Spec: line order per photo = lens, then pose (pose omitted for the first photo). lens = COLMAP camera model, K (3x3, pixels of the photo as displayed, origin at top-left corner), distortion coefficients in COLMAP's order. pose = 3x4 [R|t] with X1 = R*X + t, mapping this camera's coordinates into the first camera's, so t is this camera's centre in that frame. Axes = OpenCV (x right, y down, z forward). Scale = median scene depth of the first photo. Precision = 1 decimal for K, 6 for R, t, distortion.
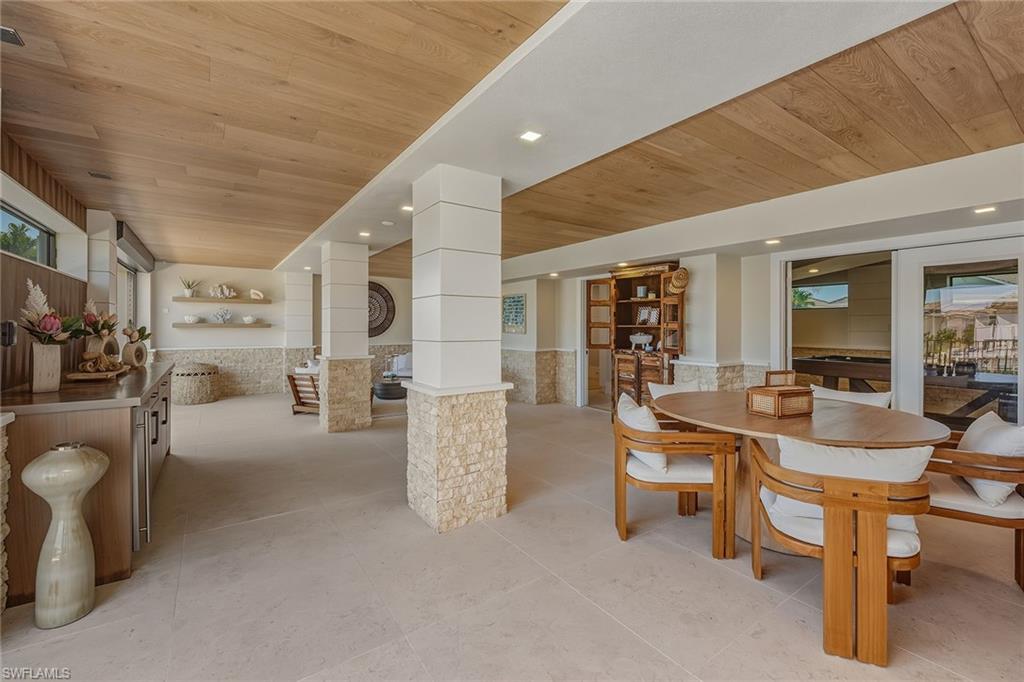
lens RADIAL K [[434.4, 0, 513.6], [0, 434.4, 336.3], [0, 0, 1]] dist [-0.001582, 0.000243]
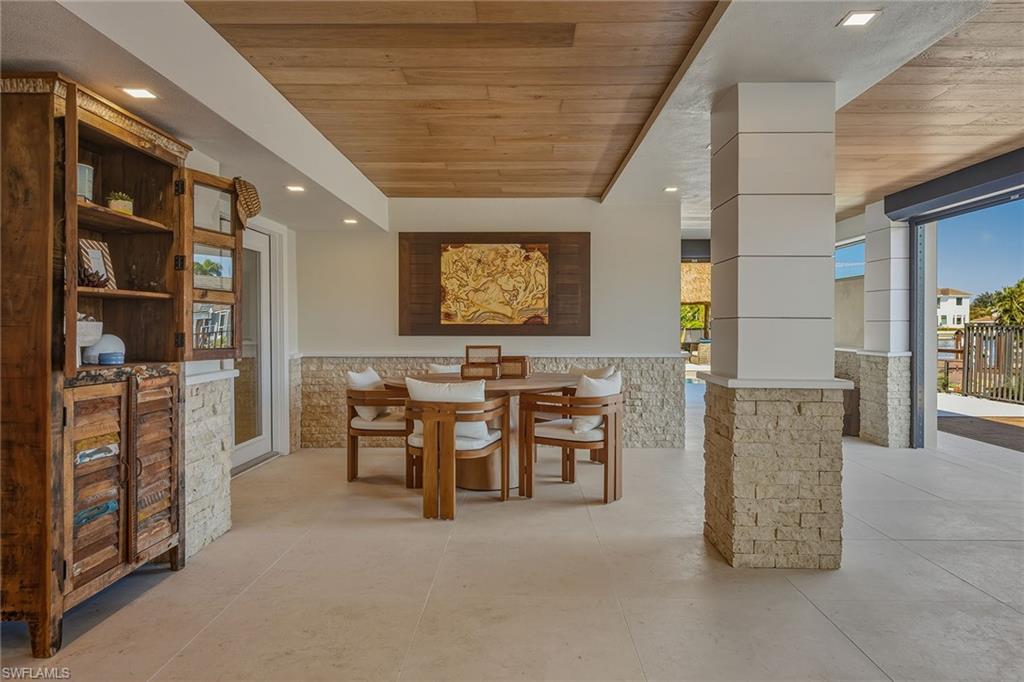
lens RADIAL K [[656.1, 0, 513.9], [0, 656.1, 334.1], [0, 0, 1]] dist [0.000227, 0.000013]
pose [[-0.804207, -0.016720, 0.594114, -0.246822], [0.000922, 0.999568, 0.029378, -0.005714], [-0.594349, 0.024174, -0.803844, 1.211216]]
